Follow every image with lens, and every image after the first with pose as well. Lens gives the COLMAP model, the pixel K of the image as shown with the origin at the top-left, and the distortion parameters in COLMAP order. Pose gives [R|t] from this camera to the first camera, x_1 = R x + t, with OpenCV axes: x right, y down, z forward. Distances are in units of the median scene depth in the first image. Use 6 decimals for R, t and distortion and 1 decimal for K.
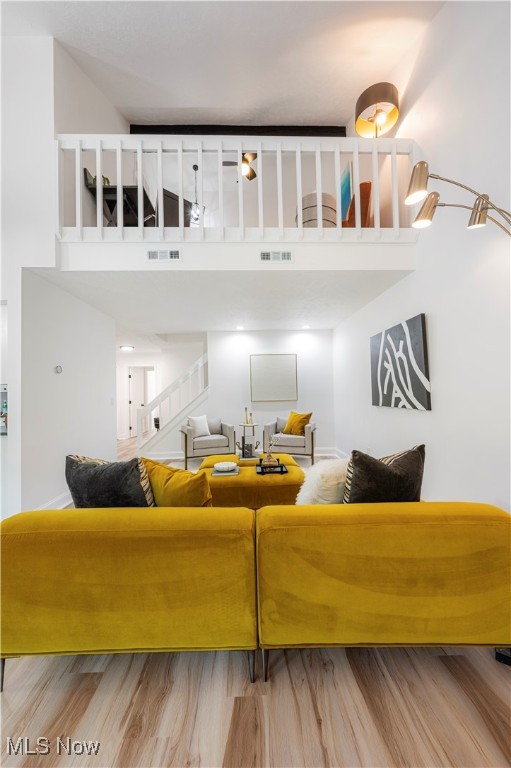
lens RADIAL K [[301.1, 0, 252.6], [0, 301.1, 386.5], [0, 0, 1]] dist [-0.001065, -0.000256]
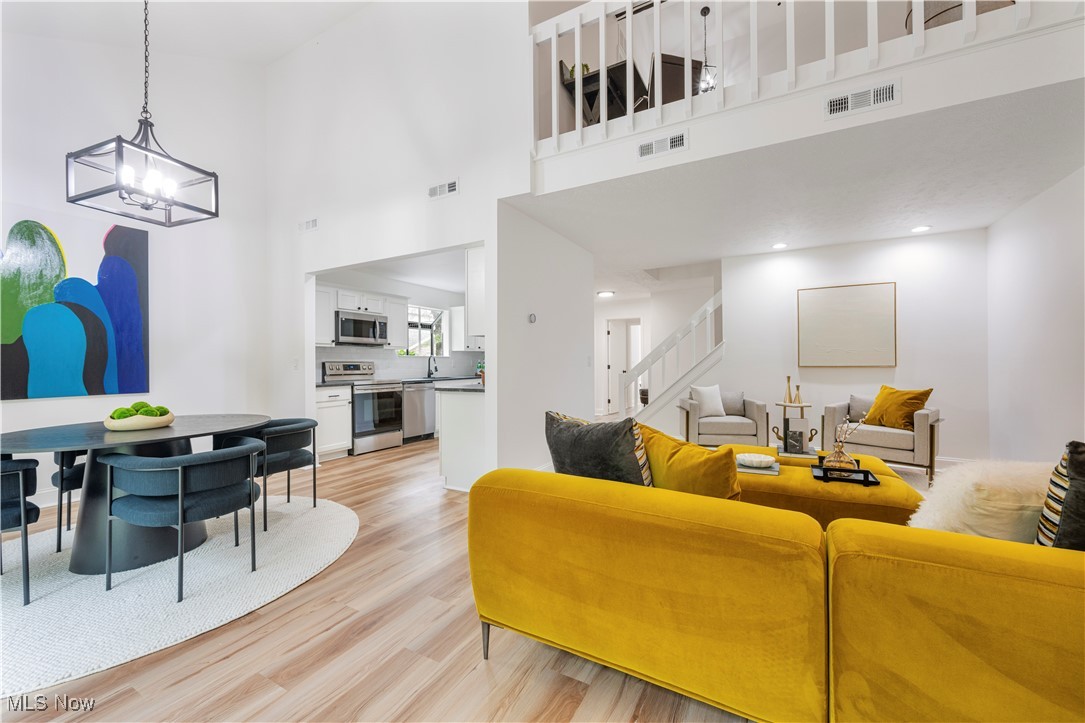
lens RADIAL K [[425.4, 0, 541.5], [0, 425.4, 361.7], [0, 0, 1]] dist [-0.001065, -0.000256]
pose [[0.859079, 0.014077, -0.511649, -0.041049], [-0.001426, 0.999684, 0.025109, 0.069385], [0.511840, -0.020841, 0.858828, 0.002569]]
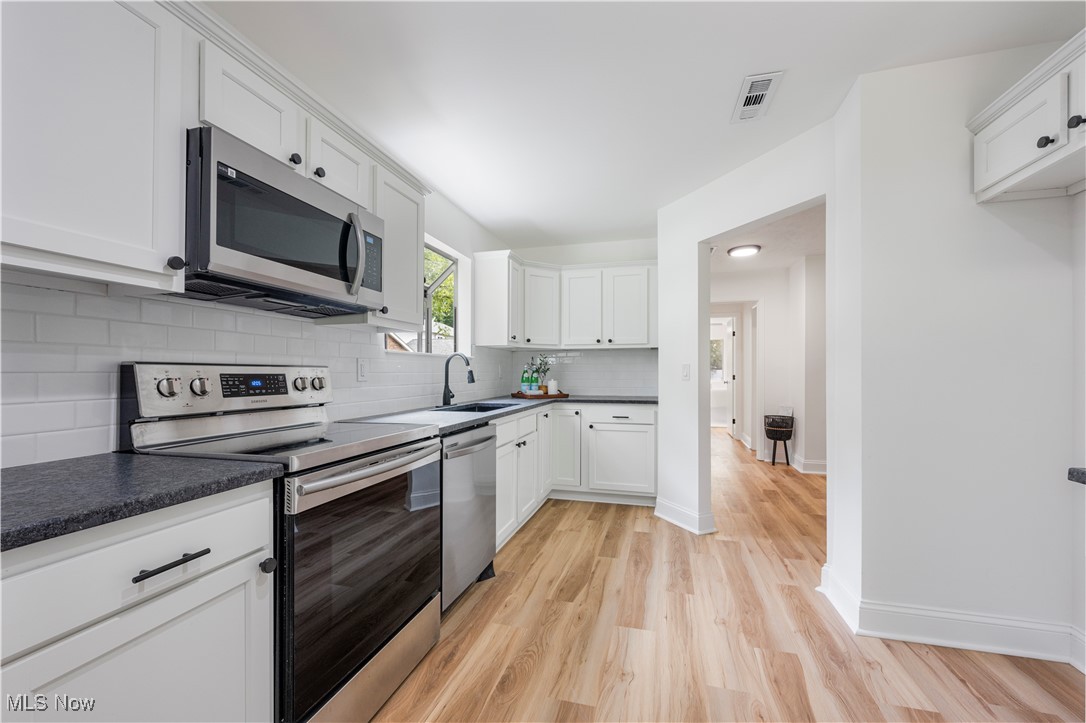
lens RADIAL K [[431.6, 0, 545.2], [0, 431.6, 368.3], [0, 0, 1]] dist [0.000151, 0.000091]
pose [[0.956402, 0.021101, -0.291290, -2.365953], [-0.016586, 0.999701, 0.017962, 0.144487], [0.291582, -0.012347, 0.956466, 1.533805]]
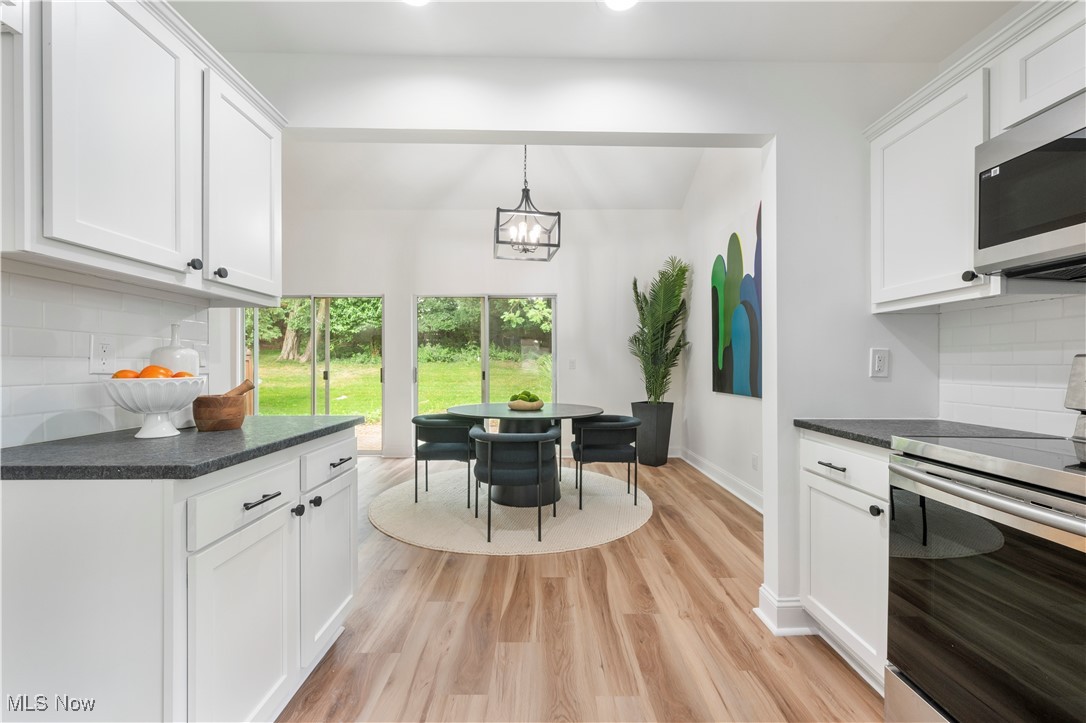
lens RADIAL K [[431.8, 0, 547.5], [0, 431.8, 364.7], [0, 0, 1]] dist [-0.000254, -0.000120]
pose [[-0.999722, 0.020962, 0.010798, -2.310251], [0.020742, 0.999583, -0.020106, 0.174718], [-0.011215, -0.019877, -0.999740, 2.925774]]
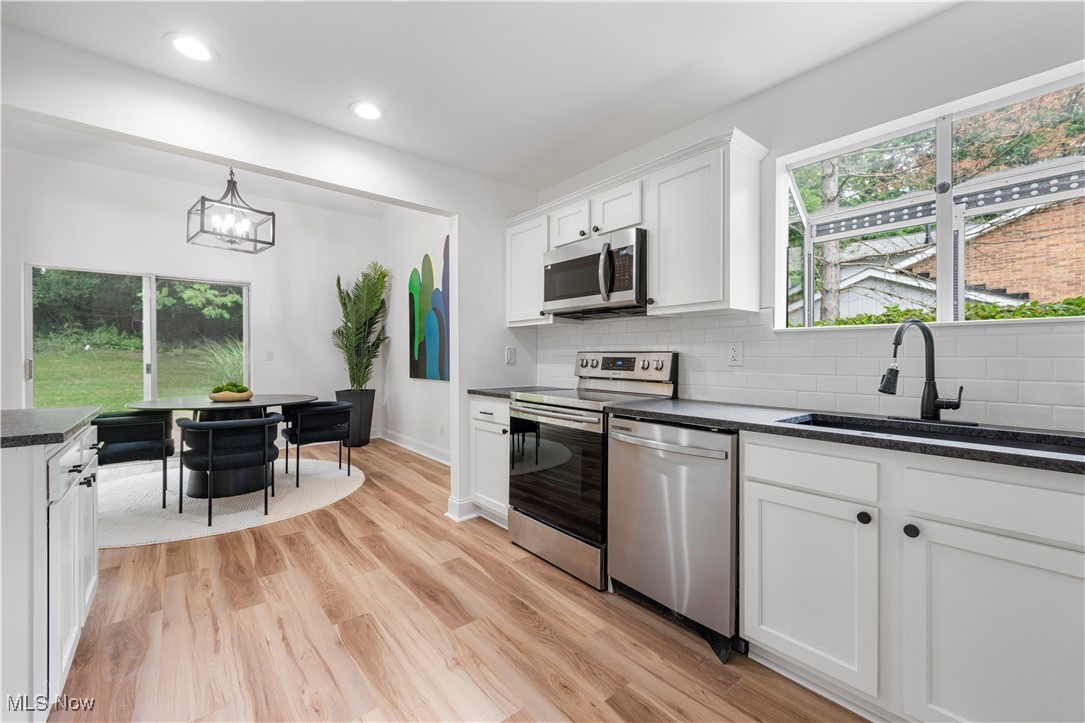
lens RADIAL K [[439.1, 0, 539.4], [0, 439.1, 356.6], [0, 0, 1]] dist [-0.000555, -0.000120]
pose [[-0.784448, 0.020709, -0.619848, -2.004604], [0.028074, 0.999604, -0.002133, 0.179616], [0.619559, -0.019075, -0.784719, 3.479727]]
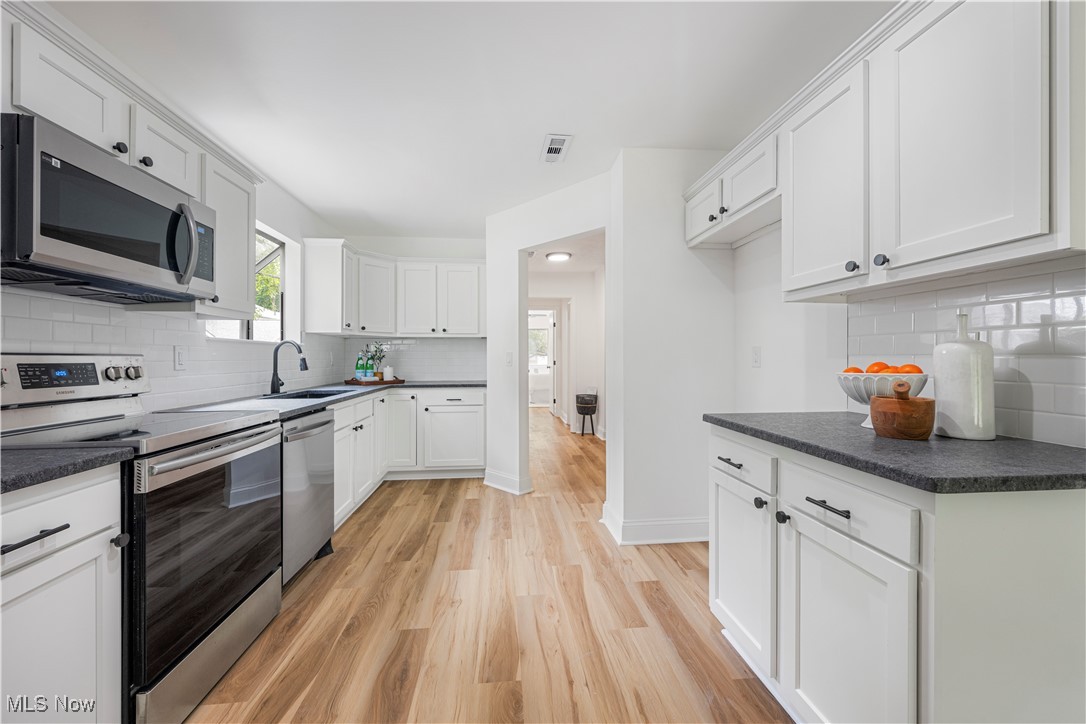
lens RADIAL K [[431.1, 0, 539.0], [0, 431.1, 357.2], [0, 0, 1]] dist [-0.000504, -0.000055]
pose [[0.997623, 0.021330, 0.065521, -2.317179], [-0.022544, 0.999587, 0.017844, 0.132201], [-0.065114, -0.019279, 0.997692, 1.284339]]
